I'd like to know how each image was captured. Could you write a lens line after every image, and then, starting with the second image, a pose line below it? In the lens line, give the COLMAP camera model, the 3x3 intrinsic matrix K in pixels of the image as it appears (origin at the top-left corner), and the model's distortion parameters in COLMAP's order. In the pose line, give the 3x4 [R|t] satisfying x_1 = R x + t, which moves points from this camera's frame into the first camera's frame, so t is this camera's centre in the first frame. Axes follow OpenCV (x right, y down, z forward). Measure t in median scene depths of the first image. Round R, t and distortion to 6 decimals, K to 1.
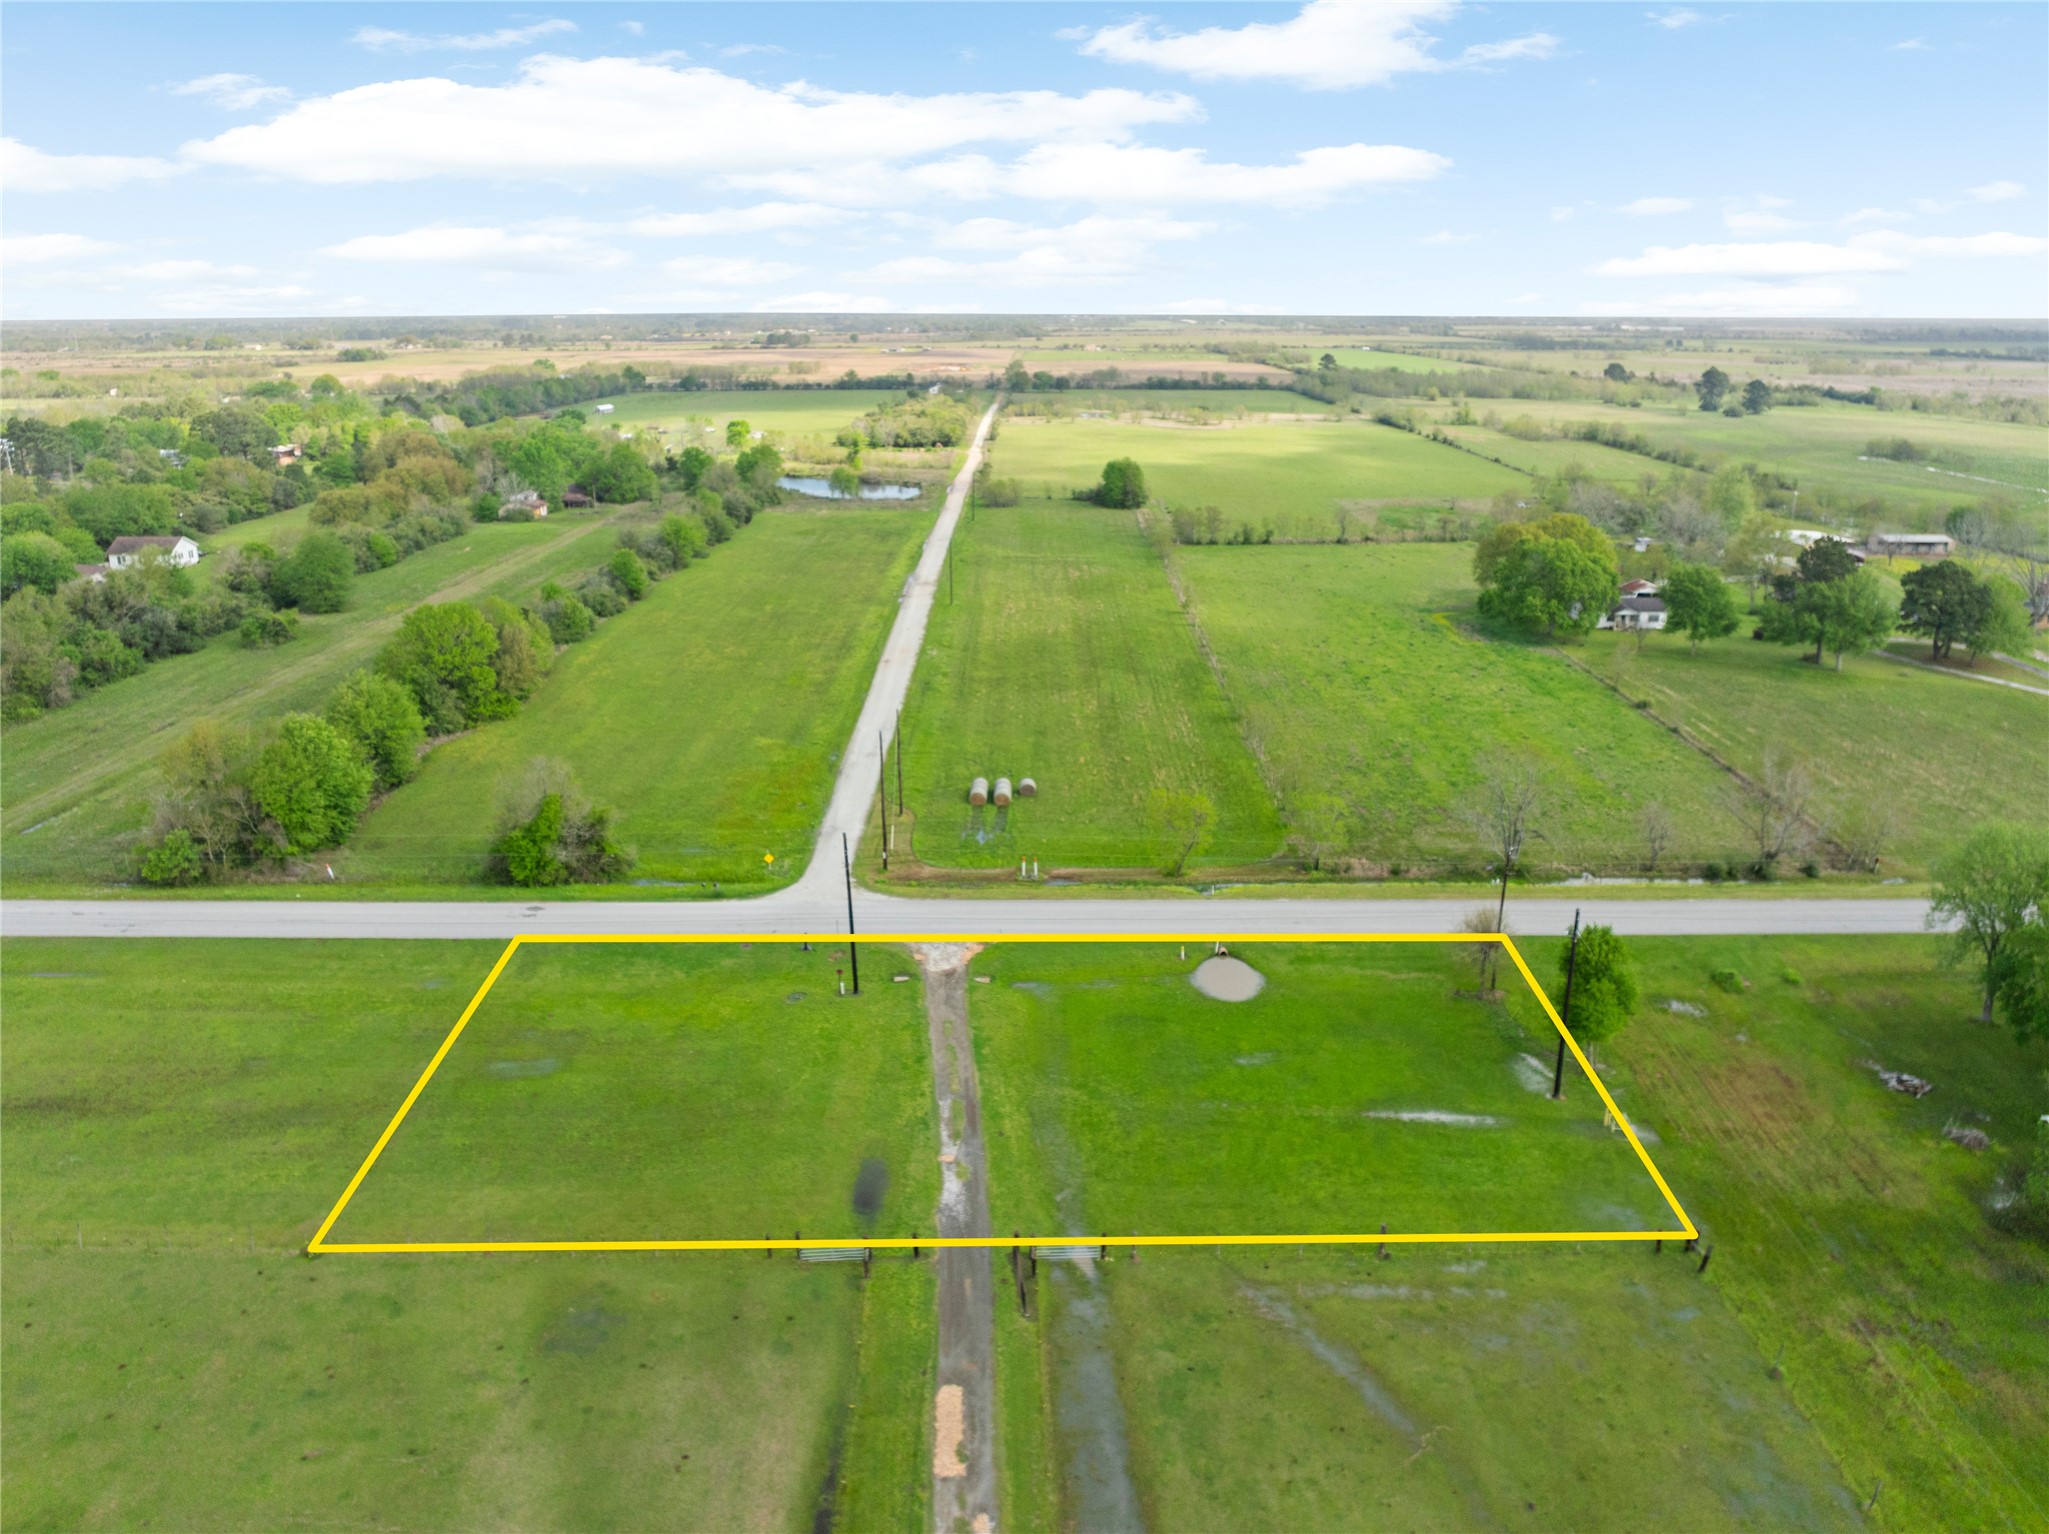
lens RADIAL K [[1439.4, 0, 1055.0], [0, 1439.4, 767.2], [0, 0, 1]] dist [-0.036103, -0.005751]
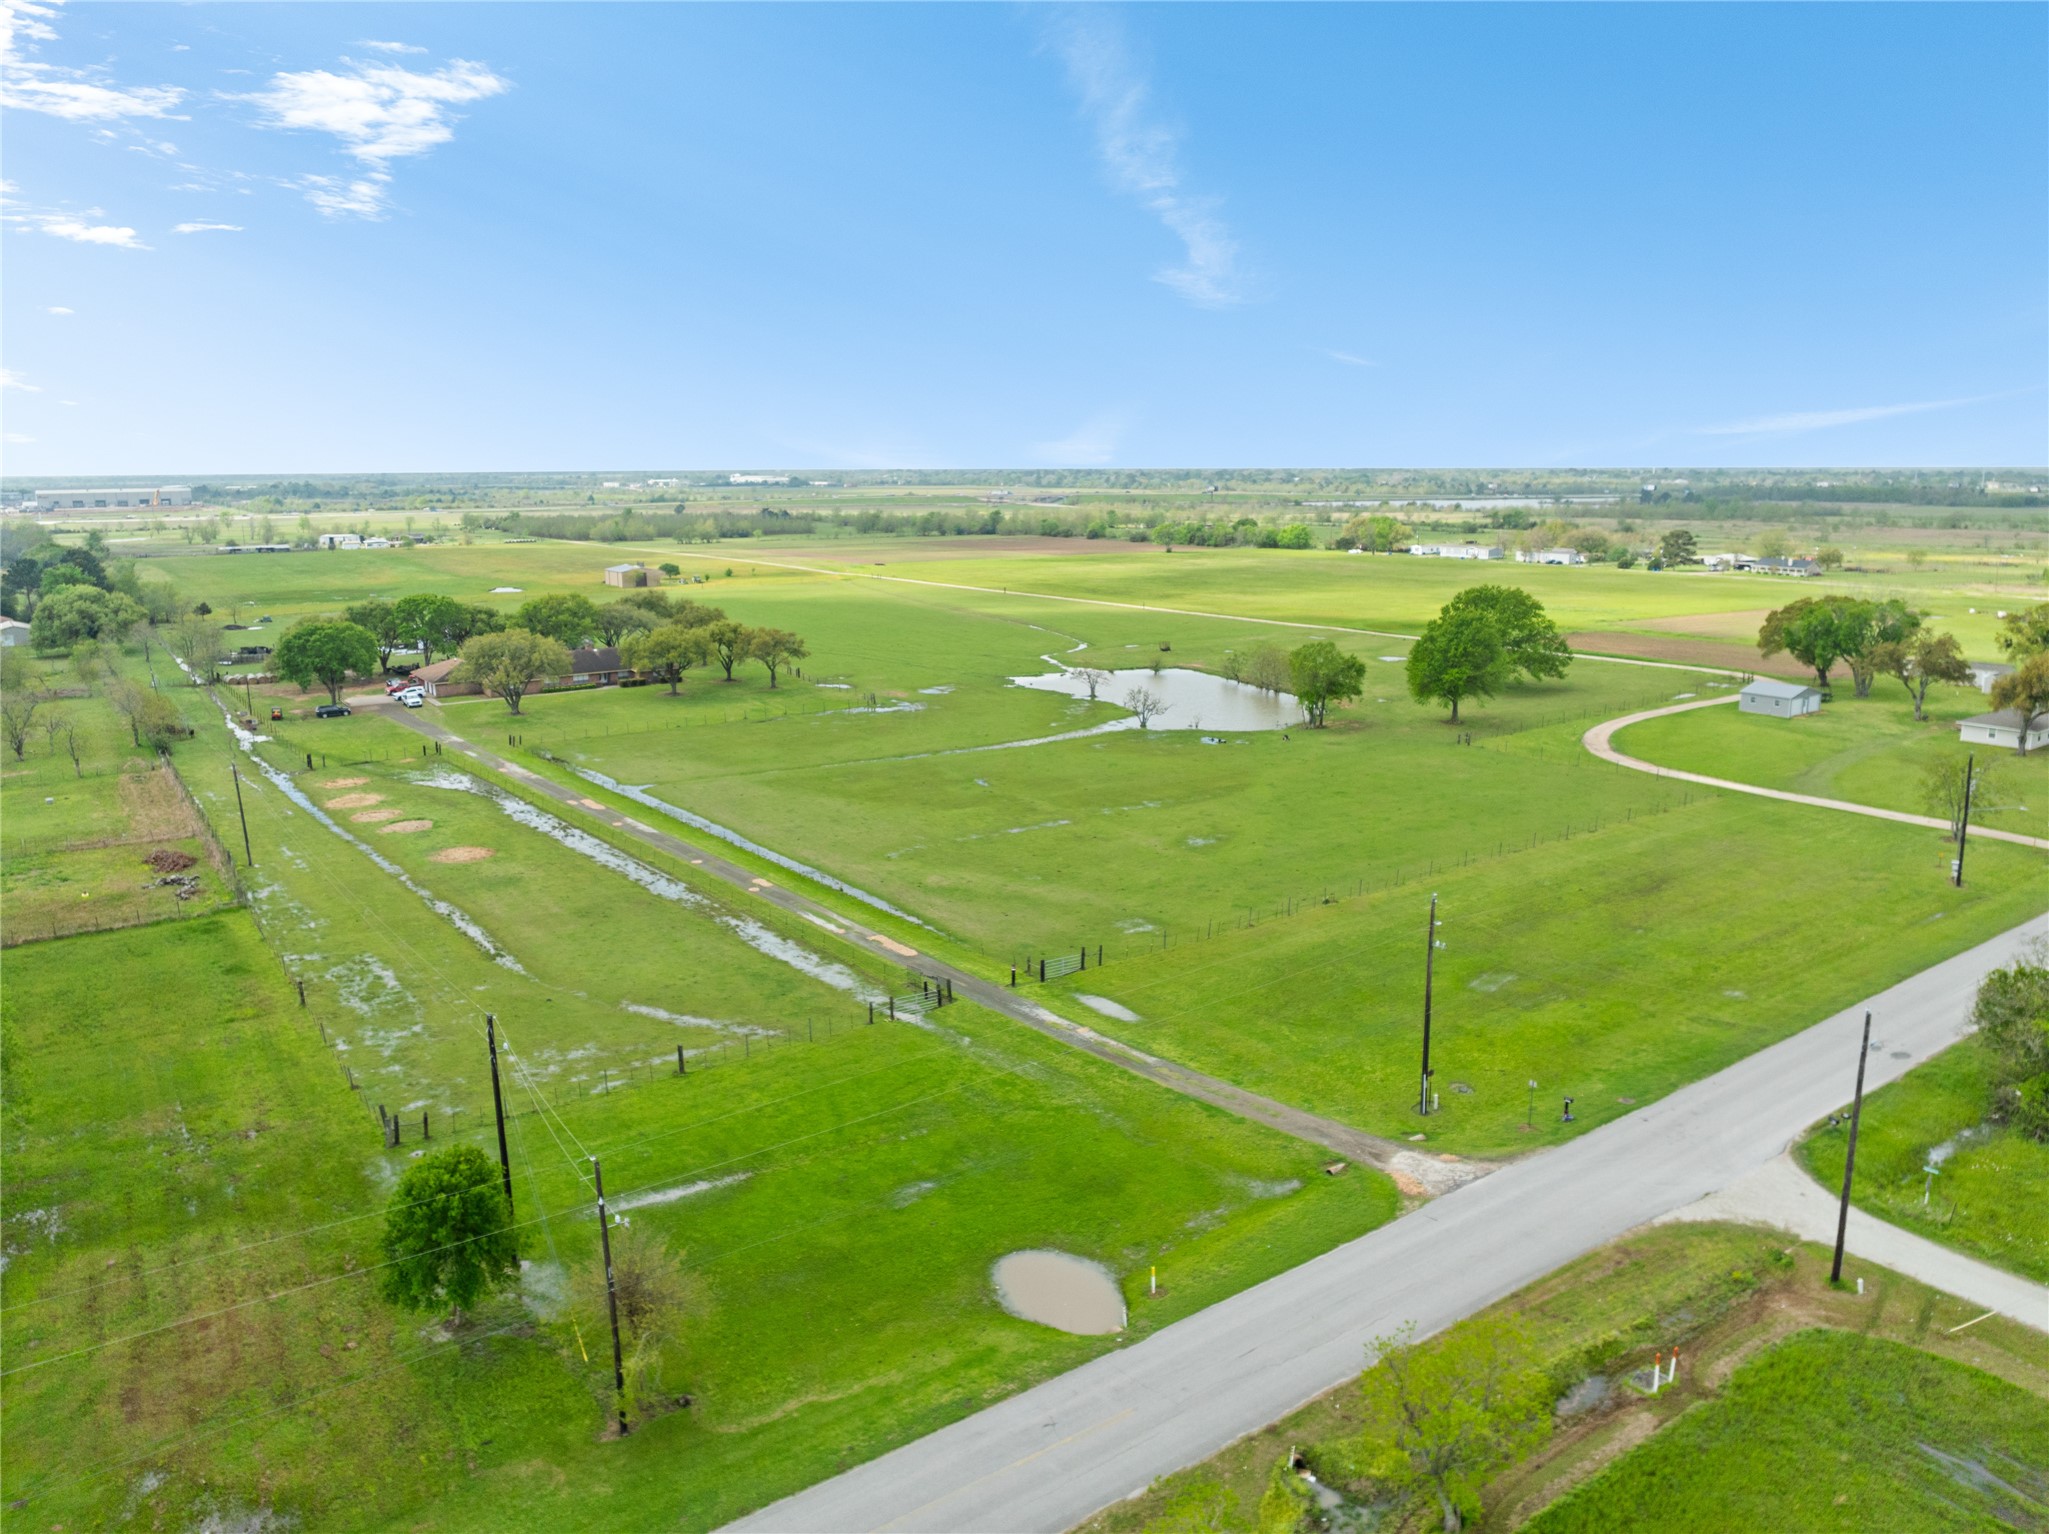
lens RADIAL K [[1450.7, 0, 1012.7], [0, 1450.7, 766.2], [0, 0, 1]] dist [-0.035976, -0.006119]
pose [[-0.823424, 0.121051, -0.554365, 0.468724], [-0.170034, 0.879445, 0.444595, -0.326436], [0.541352, 0.460351, -0.703574, 1.390574]]
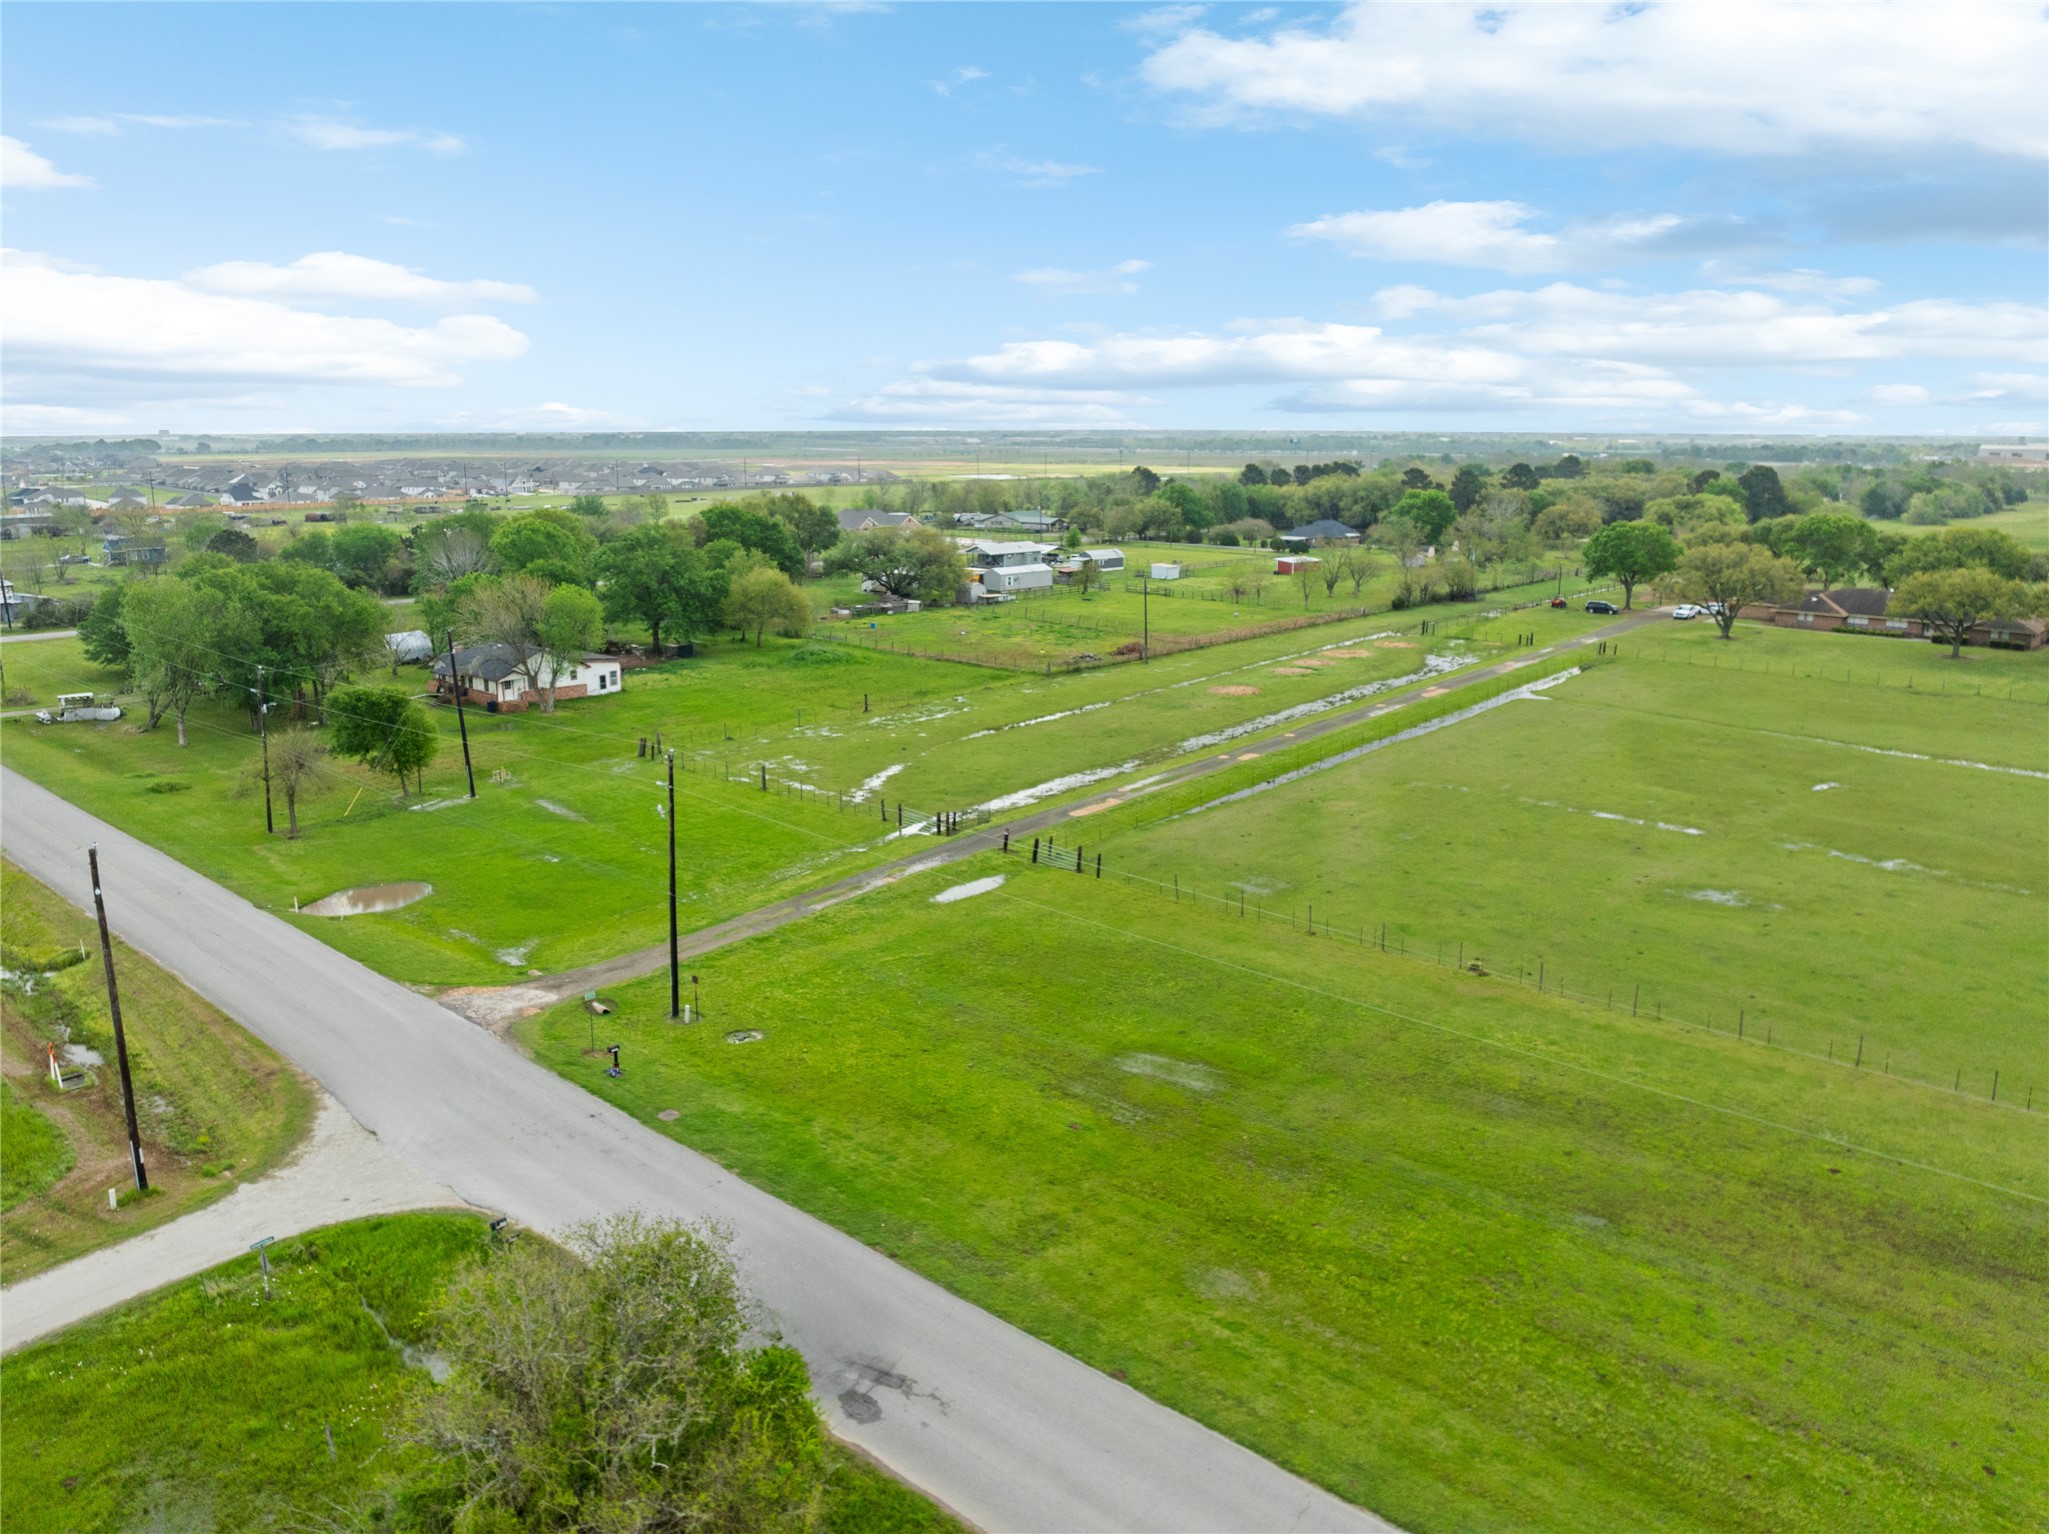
lens RADIAL K [[1439.2, 0, 1007.6], [0, 1439.2, 769.2], [0, 0, 1]] dist [-0.037399, -0.000791]
pose [[-0.732554, -0.160712, 0.661465, -0.676559], [0.207803, 0.872546, 0.442133, -0.197519], [-0.648215, 0.461341, -0.605791, 1.285739]]
